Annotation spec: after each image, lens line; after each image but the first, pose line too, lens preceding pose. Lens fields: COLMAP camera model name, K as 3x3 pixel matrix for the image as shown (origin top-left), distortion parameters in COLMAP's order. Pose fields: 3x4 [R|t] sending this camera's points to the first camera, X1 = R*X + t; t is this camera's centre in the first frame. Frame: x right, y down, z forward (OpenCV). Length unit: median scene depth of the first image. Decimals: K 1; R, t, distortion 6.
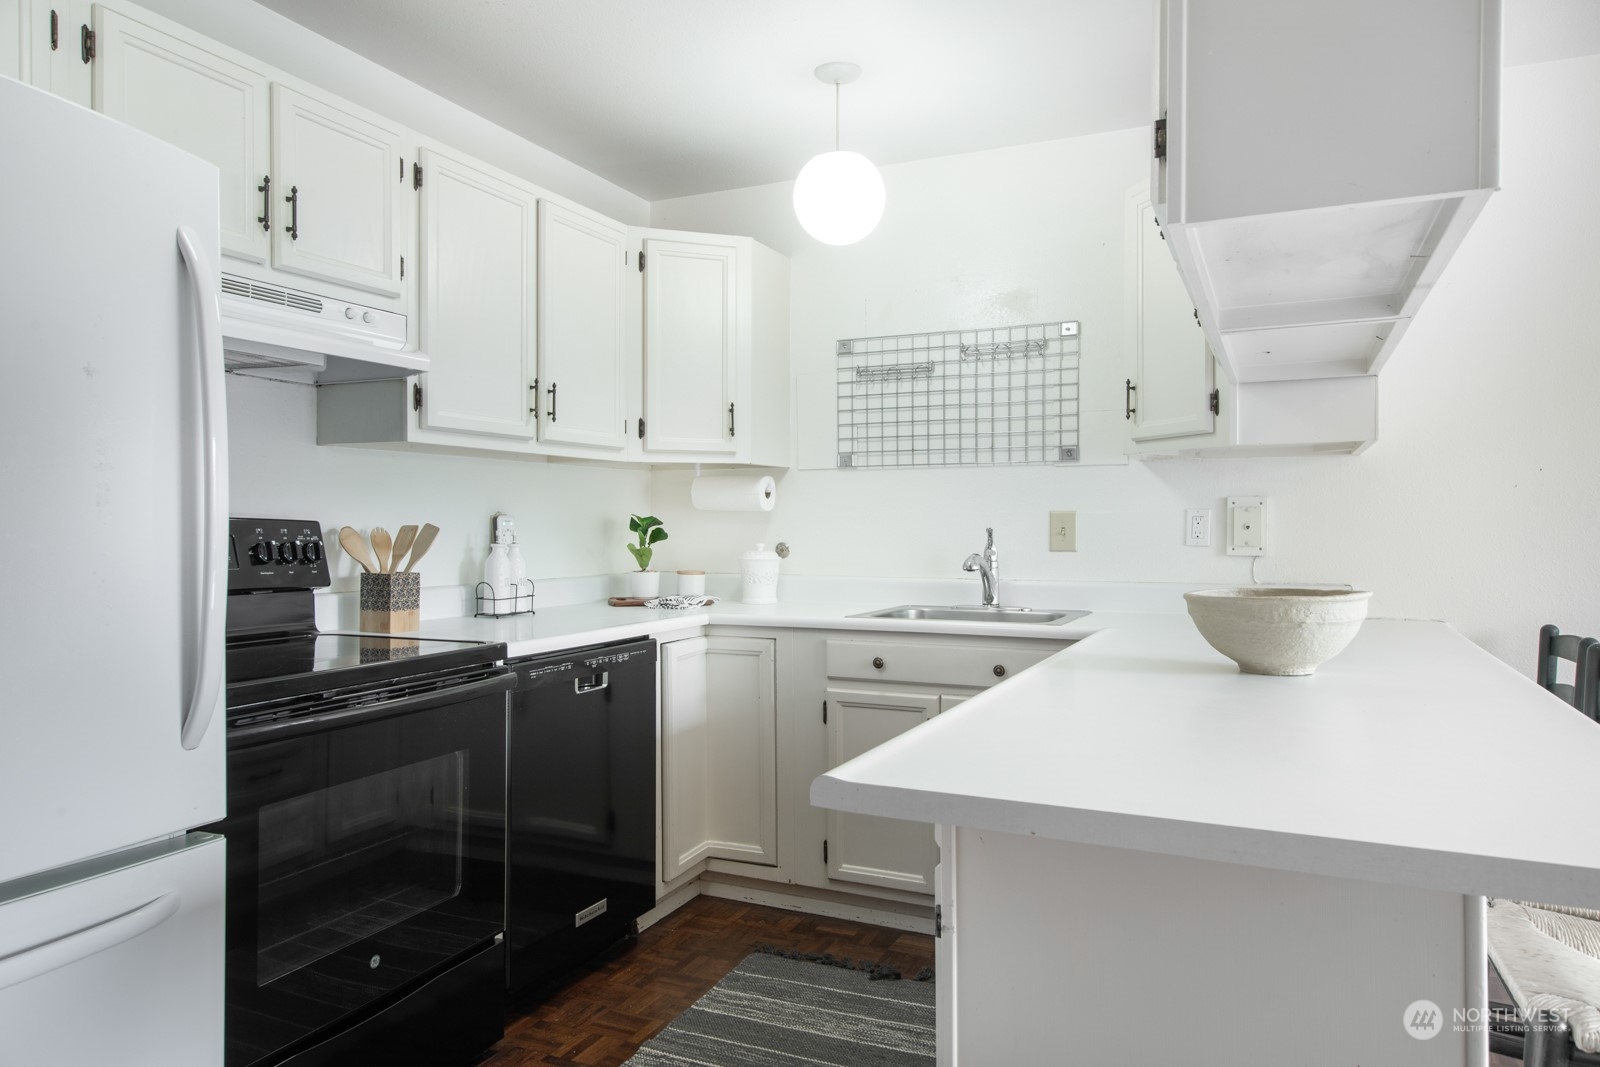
lens RADIAL K [[1042.4, 0, 785.9], [0, 1042.4, 527.9], [0, 0, 1]] dist [0.012444, 0.002075]
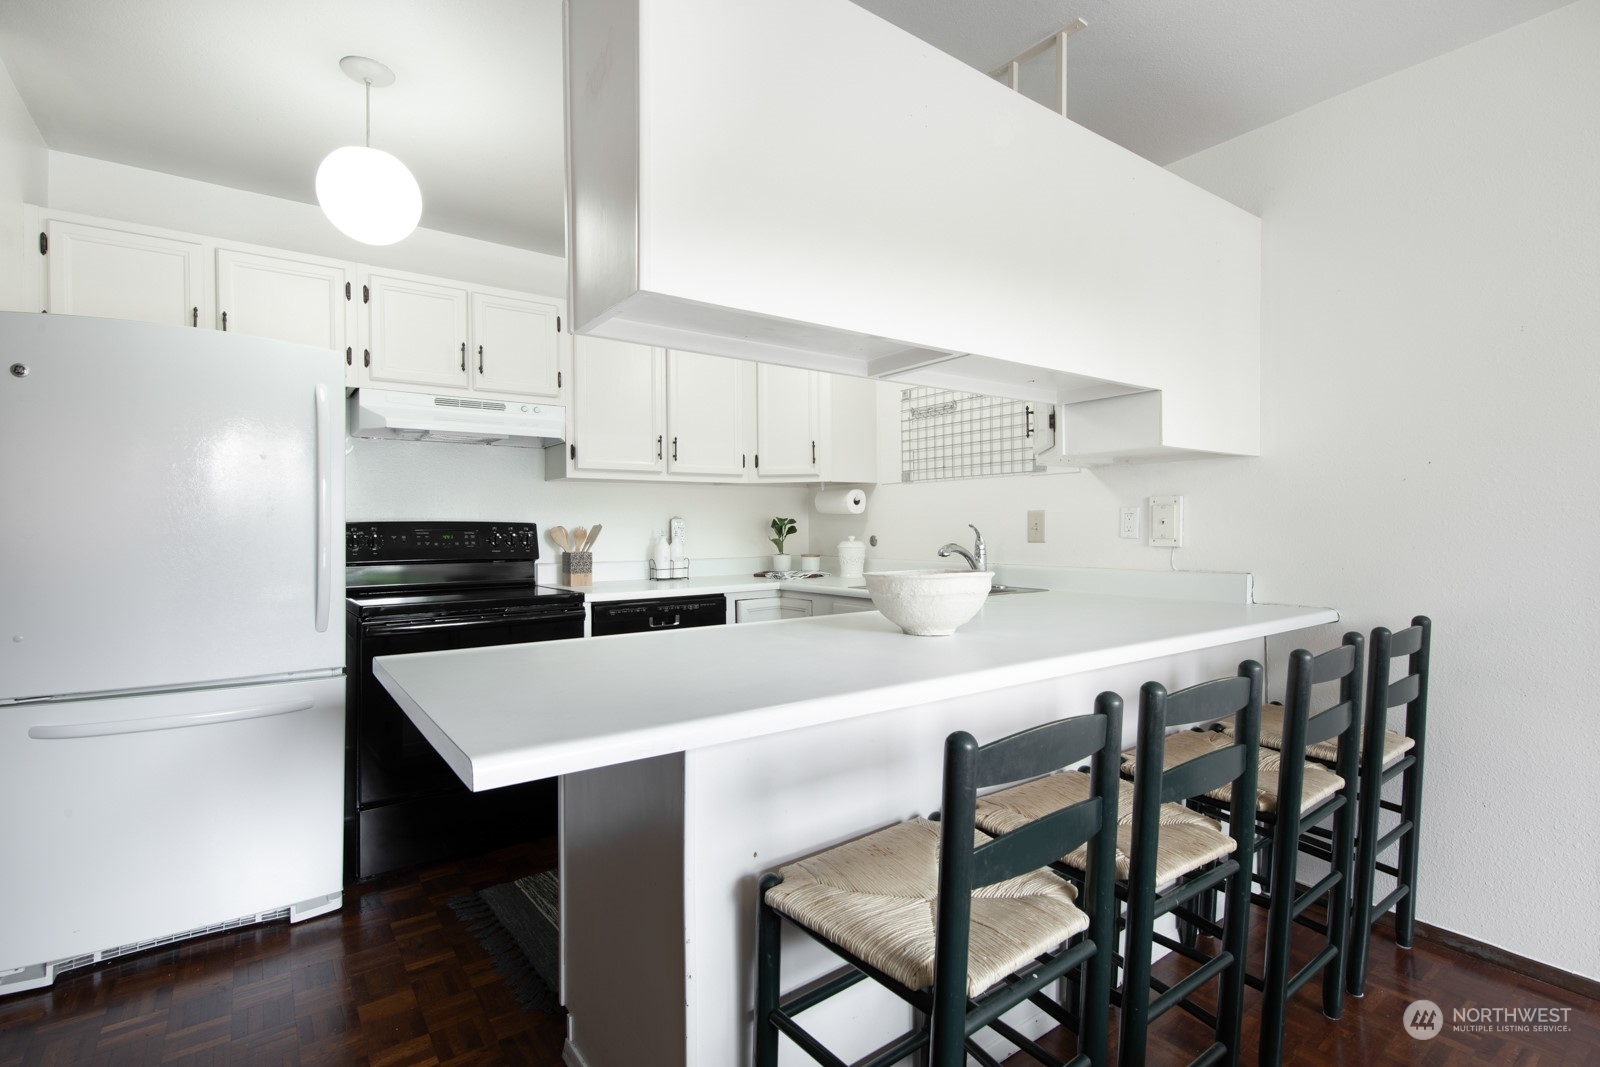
lens RADIAL K [[738.4, 0, 800.0], [0, 738.4, 533.5], [0, 0, 1]] dist [0.001262, 0.000036]
pose [[0.876591, -0.001340, -0.481235, 0.465397], [0.005703, 0.999955, 0.007604, 0.003440], [0.481203, -0.009410, 0.876559, 0.076502]]
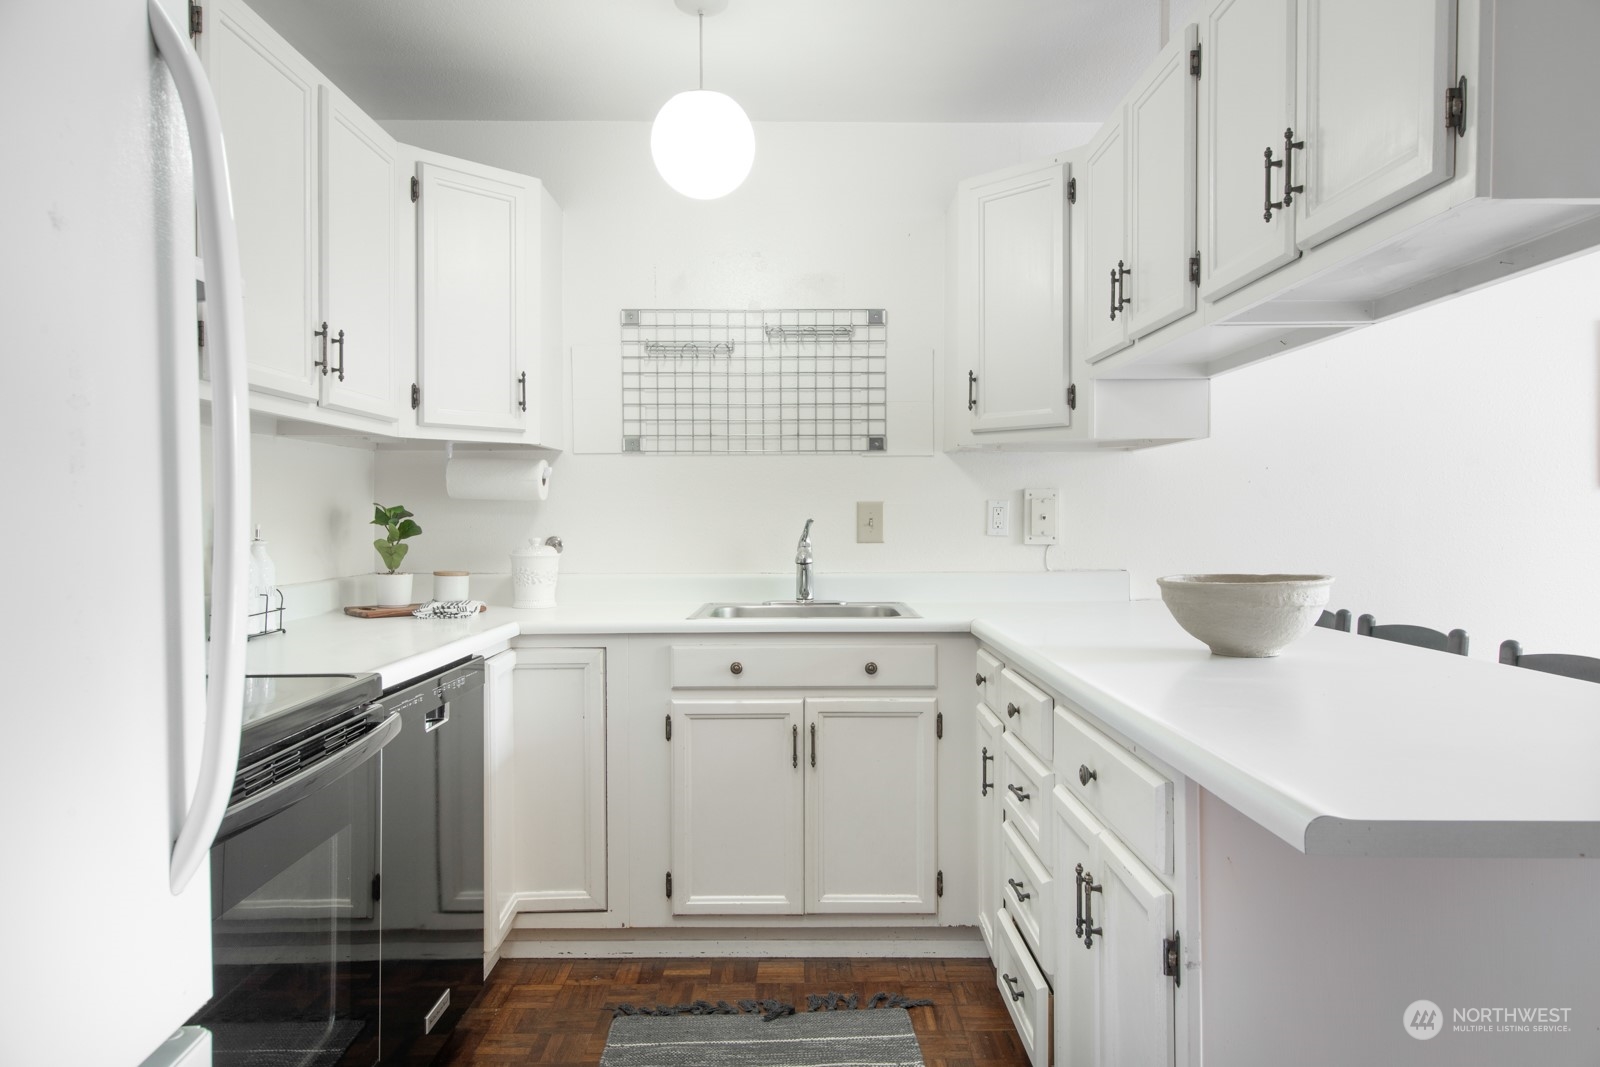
lens RADIAL K [[1042.4, 0, 785.9], [0, 1042.4, 527.9], [0, 0, 1]] dist [0.012444, 0.002075]
pose [[0.902613, -0.005276, 0.430421, -0.239750], [0.002847, 0.999976, 0.006287, 0.002199], [-0.430444, -0.004449, 0.902606, 0.152723]]
